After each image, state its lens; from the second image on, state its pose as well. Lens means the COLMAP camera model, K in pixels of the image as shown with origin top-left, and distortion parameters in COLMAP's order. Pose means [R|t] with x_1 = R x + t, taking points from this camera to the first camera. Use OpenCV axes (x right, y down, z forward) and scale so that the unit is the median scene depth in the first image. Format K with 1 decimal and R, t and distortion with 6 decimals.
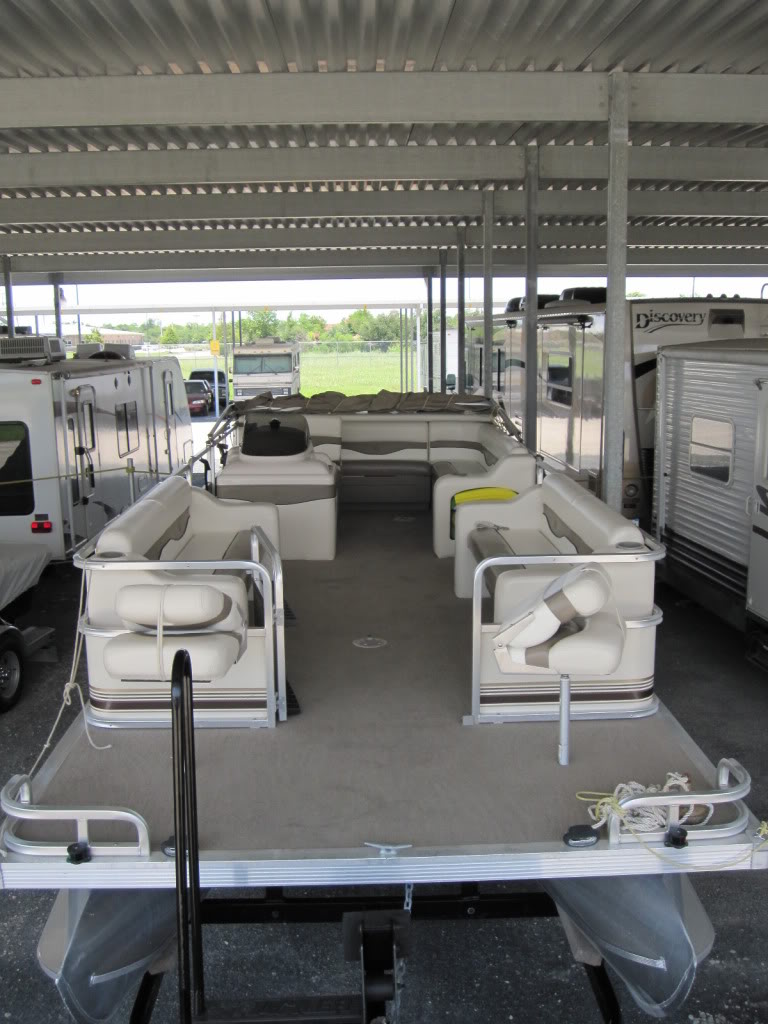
lens RADIAL K [[976.6, 0, 382.6], [0, 976.6, 508.2], [0, 0, 1]] dist [-0.041123, 0.000000]
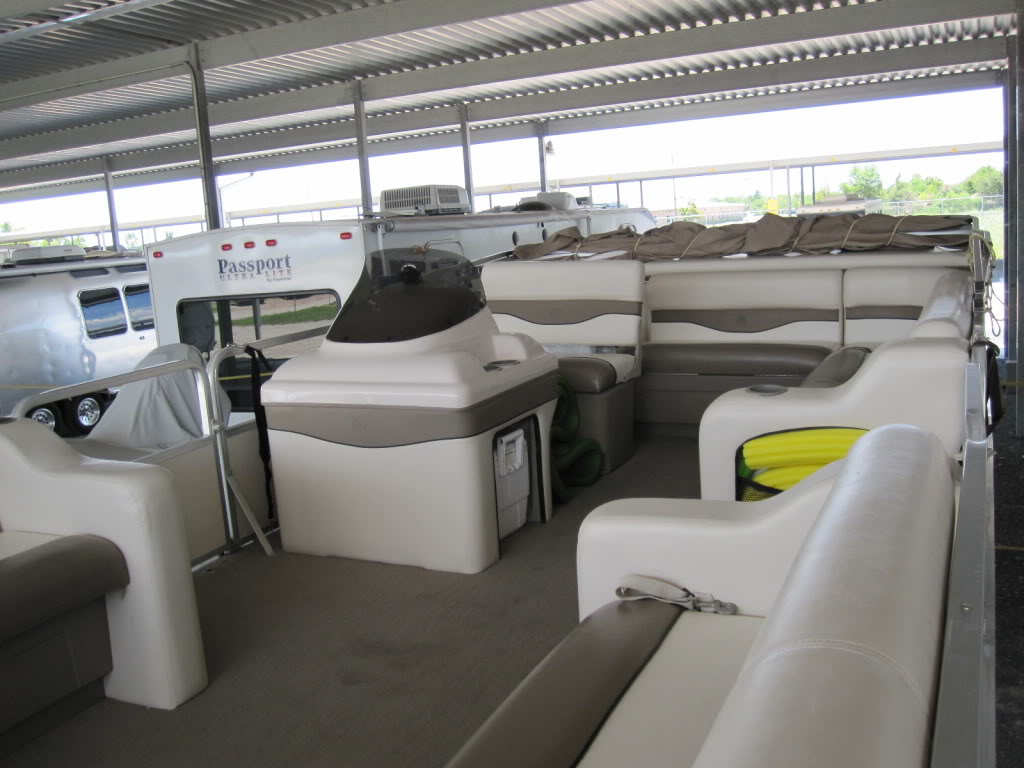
lens RADIAL K [[976.6, 0, 508.2], [0, 976.6, 383.1], [0, 0, 1]] dist [-0.041123, 0.000000]
pose [[0.885525, 0.025306, -0.463903, 0.125001], [-0.024036, 0.999674, 0.008652, -0.028241], [0.463970, 0.003489, 0.885844, 0.455067]]
